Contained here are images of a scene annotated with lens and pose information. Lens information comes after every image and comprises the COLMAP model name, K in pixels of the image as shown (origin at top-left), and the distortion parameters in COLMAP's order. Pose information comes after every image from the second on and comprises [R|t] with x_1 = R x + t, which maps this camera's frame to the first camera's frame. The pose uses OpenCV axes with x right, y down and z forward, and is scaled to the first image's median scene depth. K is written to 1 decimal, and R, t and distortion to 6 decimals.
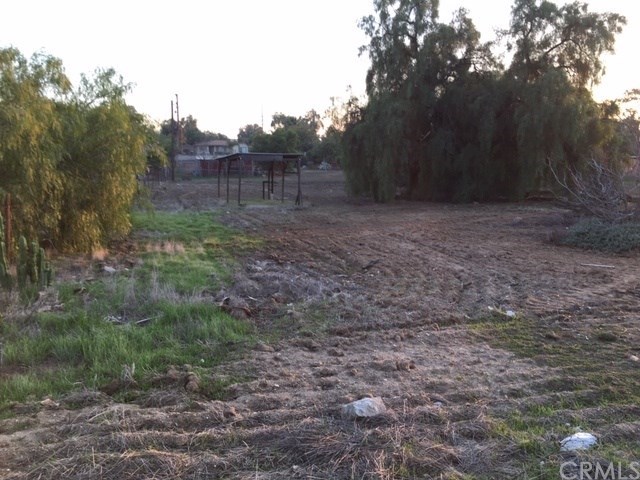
lens RADIAL K [[550.2, 0, 320.0], [0, 550.2, 240.0], [0, 0, 1]] dist [0.042556, -0.018101]
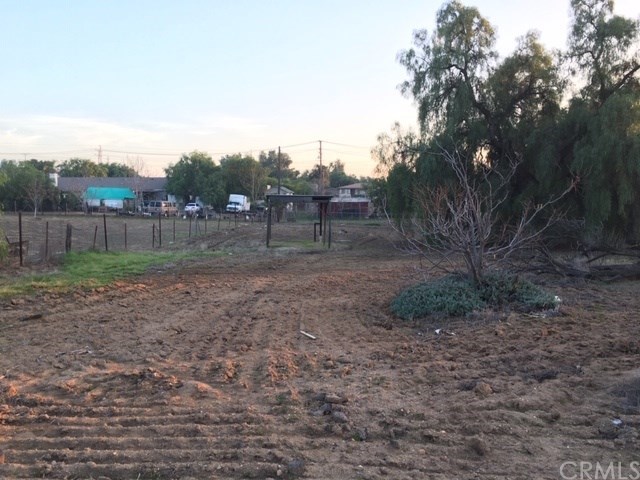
lens RADIAL K [[550.2, 0, 320.0], [0, 550.2, 240.0], [0, 0, 1]] dist [0.042556, -0.018101]
pose [[0.952952, 0.020264, -0.302444, 0.222630], [-0.043377, 0.996611, -0.069898, -0.008158], [0.300003, 0.079728, 0.950601, 0.074408]]
